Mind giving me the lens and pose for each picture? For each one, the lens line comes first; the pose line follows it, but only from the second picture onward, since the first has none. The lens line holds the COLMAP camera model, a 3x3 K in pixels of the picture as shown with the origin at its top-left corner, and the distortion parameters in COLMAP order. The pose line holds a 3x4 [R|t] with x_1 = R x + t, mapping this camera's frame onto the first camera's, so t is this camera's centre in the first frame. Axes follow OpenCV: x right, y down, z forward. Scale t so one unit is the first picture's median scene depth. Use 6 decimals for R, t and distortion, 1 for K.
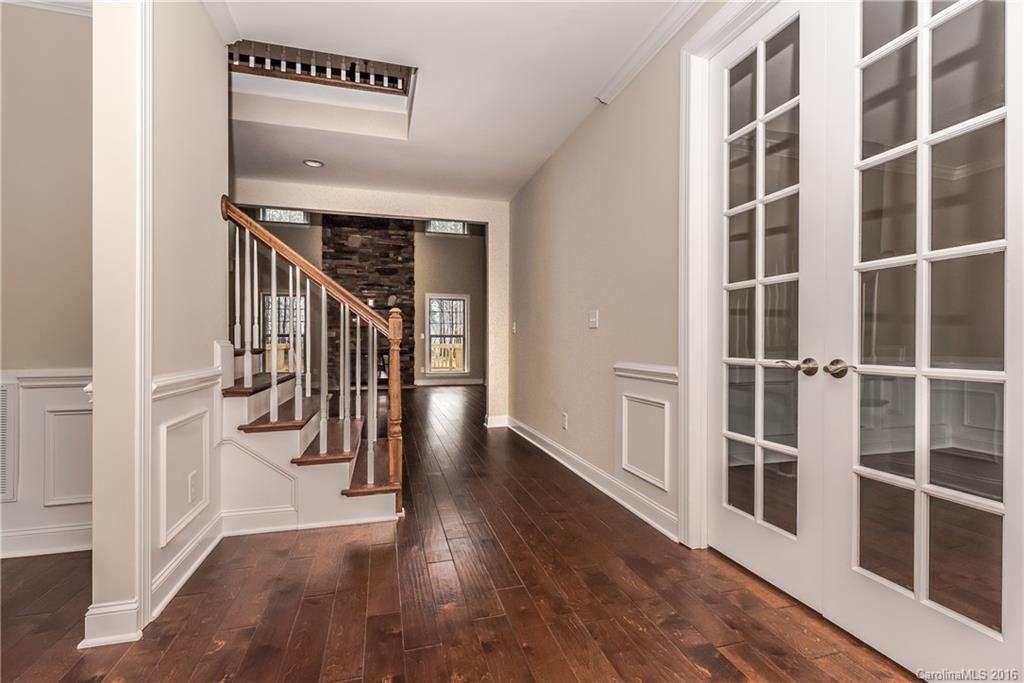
lens RADIAL K [[450.1, 0, 511.8], [0, 450.1, 343.7], [0, 0, 1]] dist [0.004263, 0.000127]
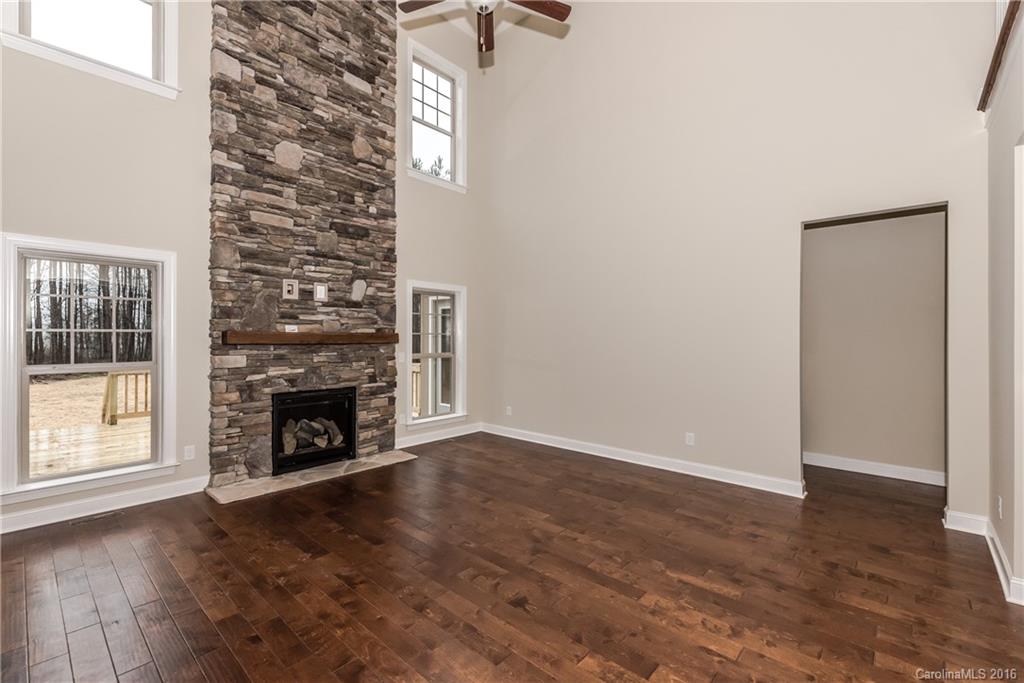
lens RADIAL K [[450.1, 0, 505.2], [0, 450.1, 334.9], [0, 0, 1]] dist [0.004263, 0.000127]
pose [[0.851298, 0.002965, 0.524675, -0.392977], [0.000583, 0.999978, -0.006596, -0.041953], [-0.524683, 0.005921, 0.851277, 0.485446]]
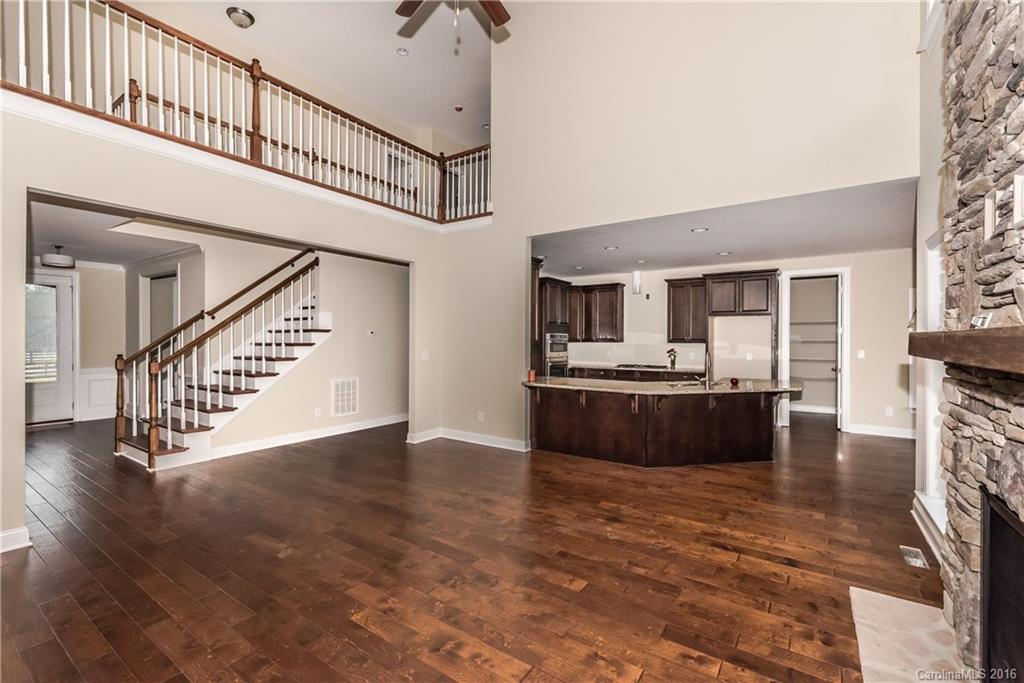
lens RADIAL K [[450.1, 0, 512.4], [0, 450.1, 341.9], [0, 0, 1]] dist [0.004263, 0.000127]
pose [[-0.777314, -0.002956, -0.629105, -0.098426], [-0.010331, 0.999914, 0.008066, -0.043414], [0.629028, 0.012769, -0.777278, 0.990942]]
